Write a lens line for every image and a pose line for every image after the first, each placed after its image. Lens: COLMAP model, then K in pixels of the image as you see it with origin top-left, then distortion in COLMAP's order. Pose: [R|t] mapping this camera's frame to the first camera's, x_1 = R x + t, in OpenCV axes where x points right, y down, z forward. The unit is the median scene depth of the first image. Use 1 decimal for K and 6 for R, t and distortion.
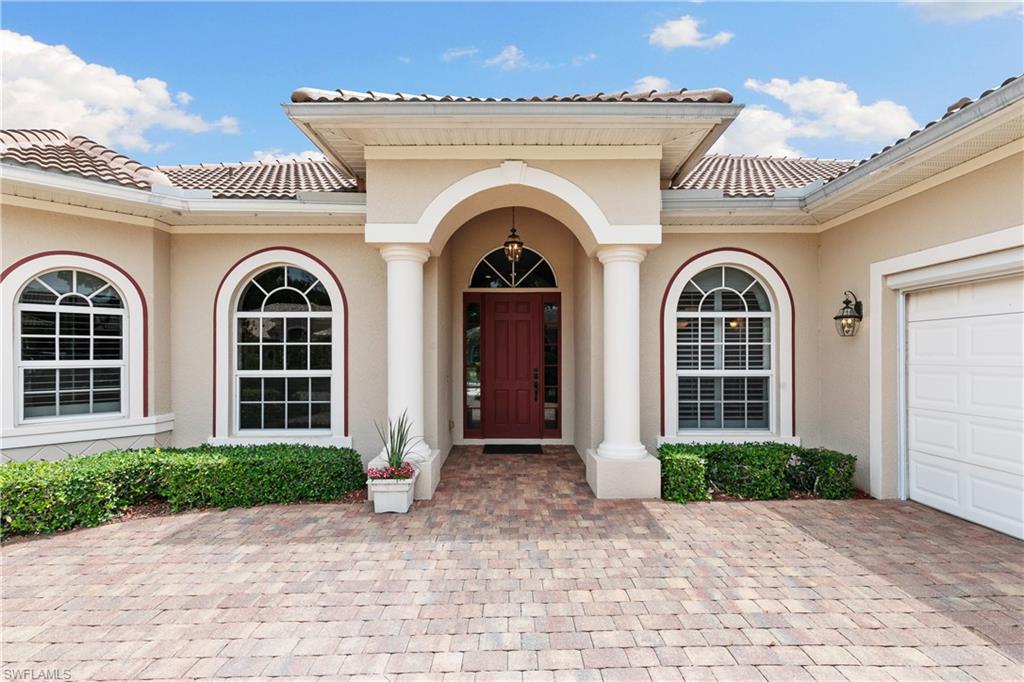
lens RADIAL K [[455.5, 0, 513.8], [0, 455.5, 343.9], [0, 0, 1]] dist [0.008278, -0.000646]
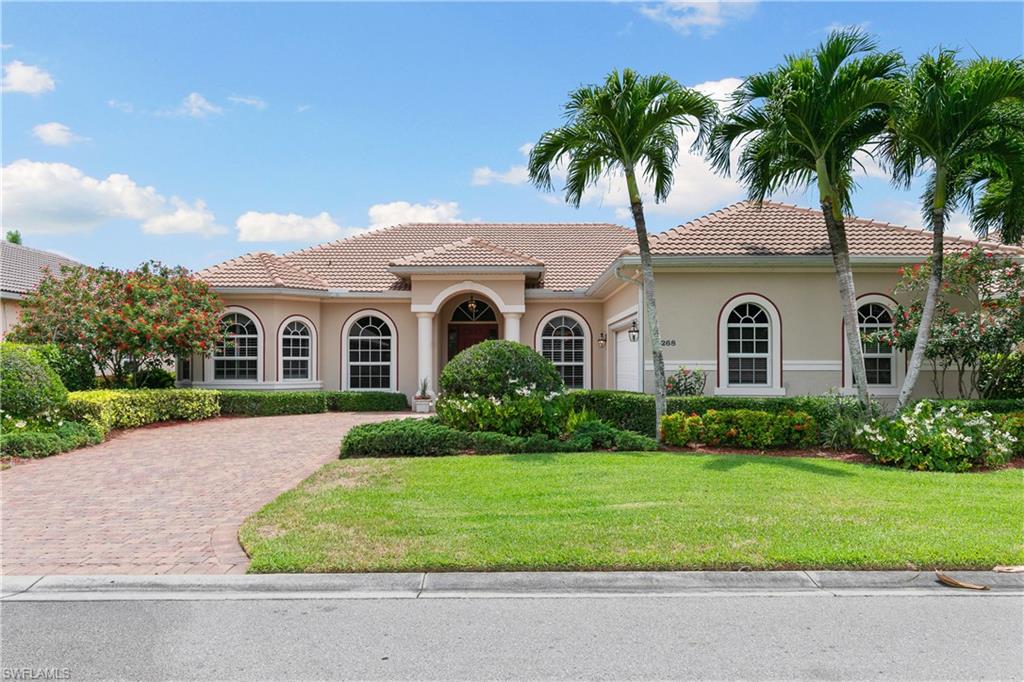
lens RADIAL K [[702.3, 0, 512.0], [0, 702.3, 341.0], [0, 0, 1]] dist [-0.000142, -0.000016]
pose [[0.999955, 0.001585, -0.009391, 0.242724], [-0.001678, 0.999950, -0.009891, -0.013820], [0.009375, 0.009906, 0.999907, -2.529481]]
